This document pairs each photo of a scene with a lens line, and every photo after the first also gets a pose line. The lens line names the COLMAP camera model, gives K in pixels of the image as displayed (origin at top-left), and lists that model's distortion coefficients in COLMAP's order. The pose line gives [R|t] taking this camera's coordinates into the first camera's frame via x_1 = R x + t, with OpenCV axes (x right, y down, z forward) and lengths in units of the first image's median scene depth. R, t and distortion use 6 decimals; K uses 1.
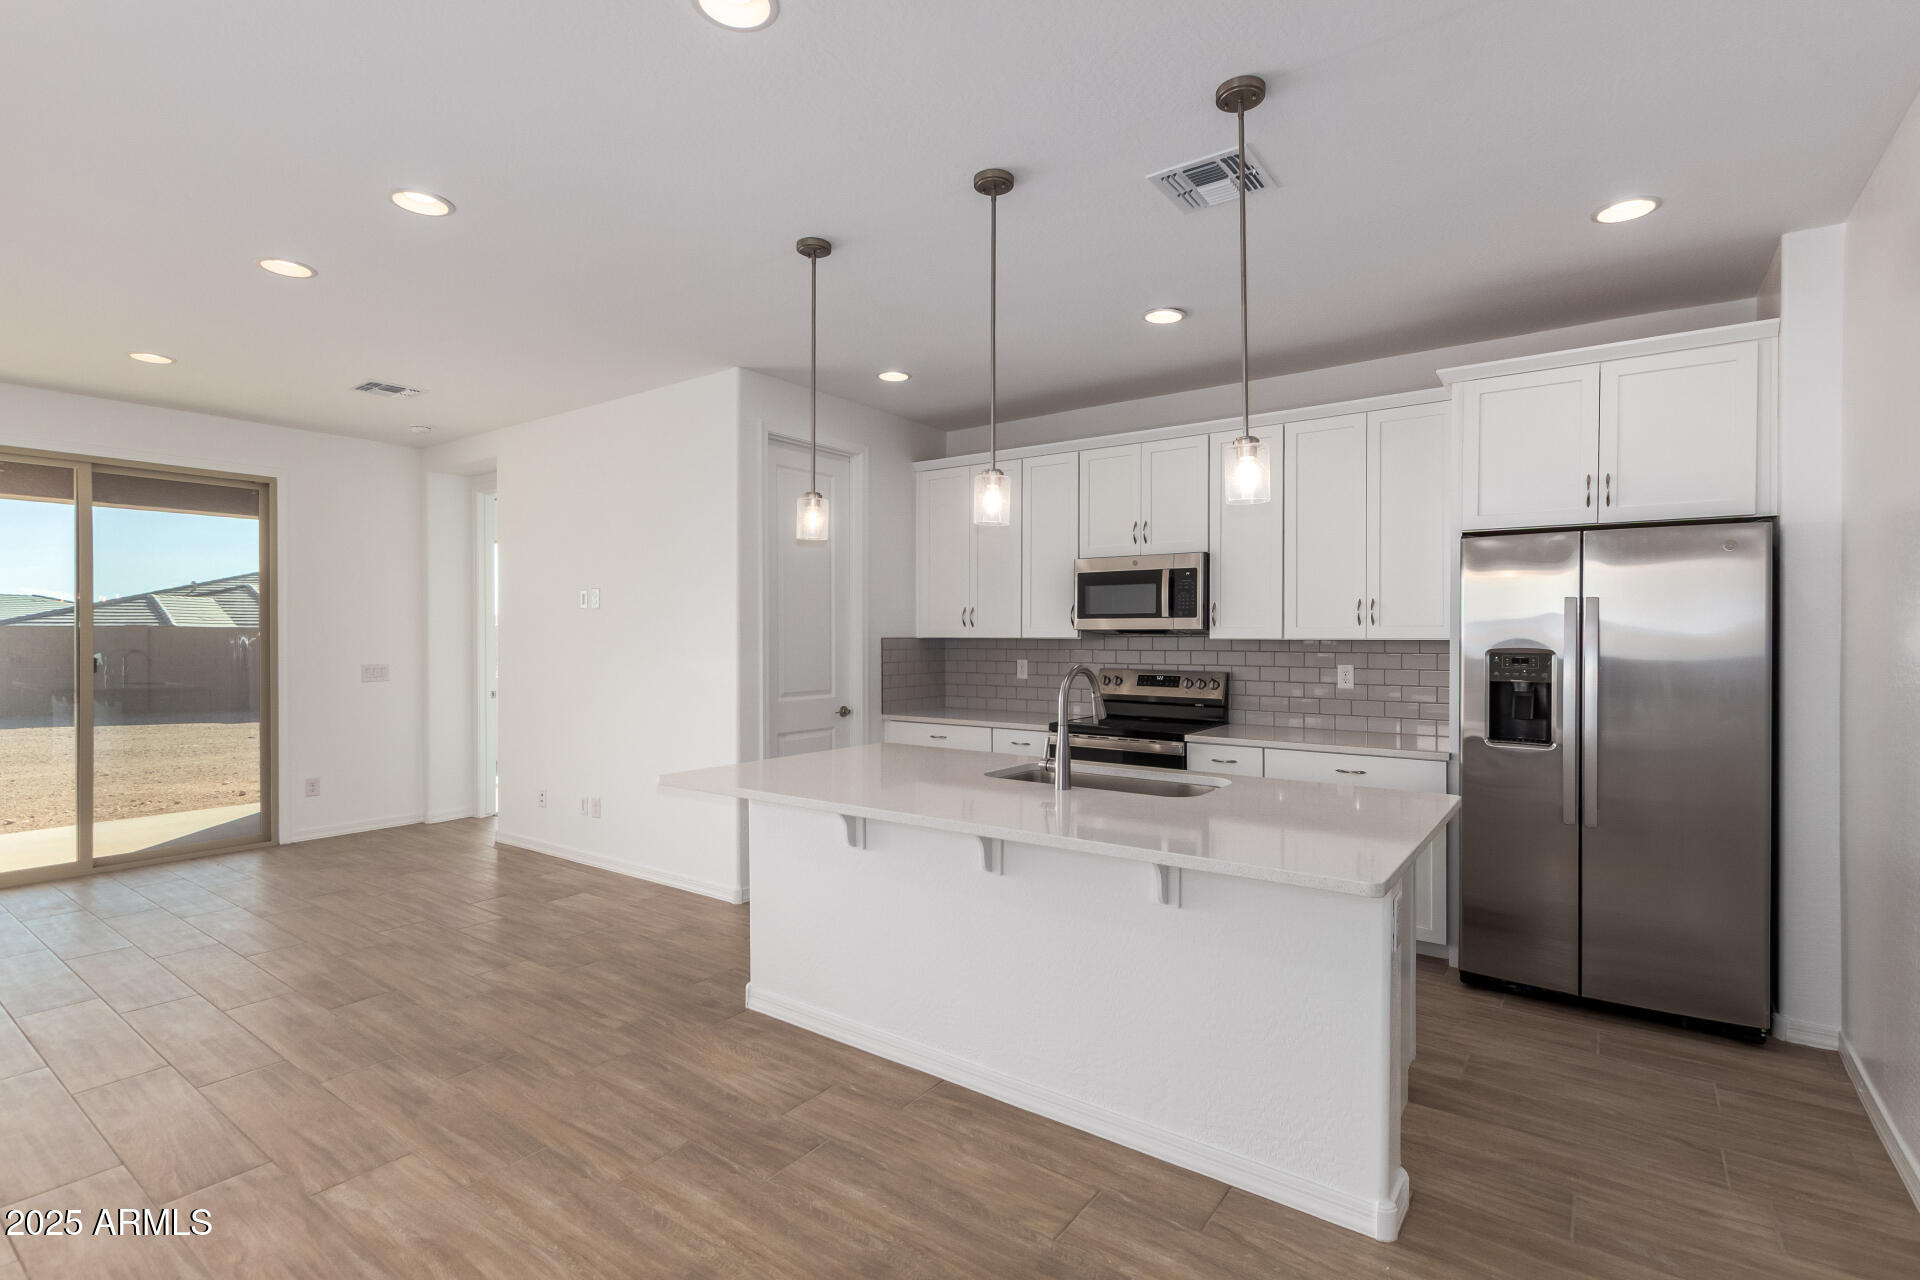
lens RADIAL K [[869.8, 0, 951.0], [0, 869.8, 634.3], [0, 0, 1]] dist [0.006763, -0.004424]
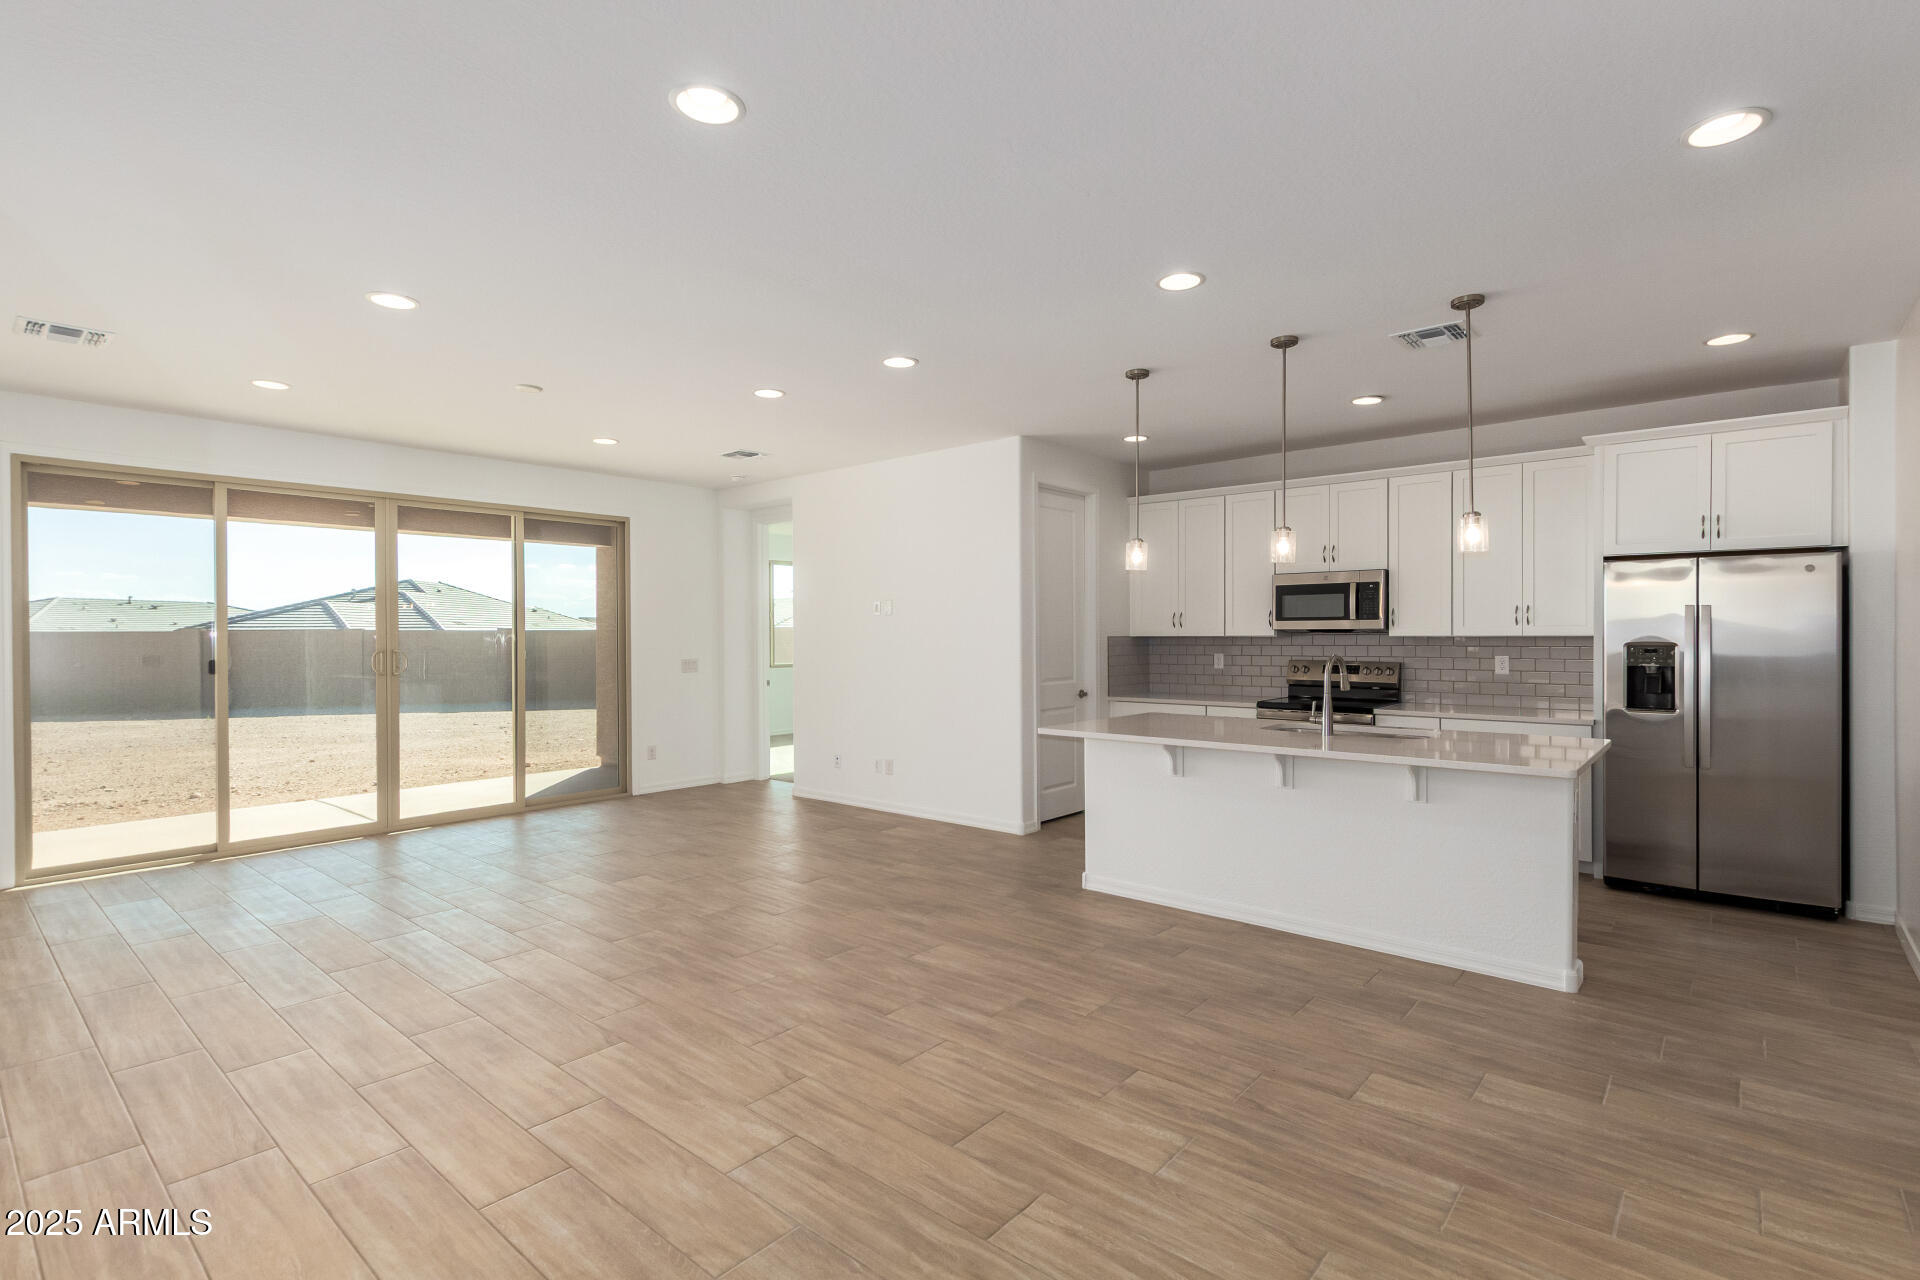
lens RADIAL K [[869.8, 0, 934.0], [0, 869.8, 632.9], [0, 0, 1]] dist [0.006763, -0.004424]
pose [[0.995087, -0.004748, -0.098889, -0.313675], [0.004680, 0.999989, -0.000921, -0.001835], [0.098892, 0.000453, 0.995098, -0.450234]]
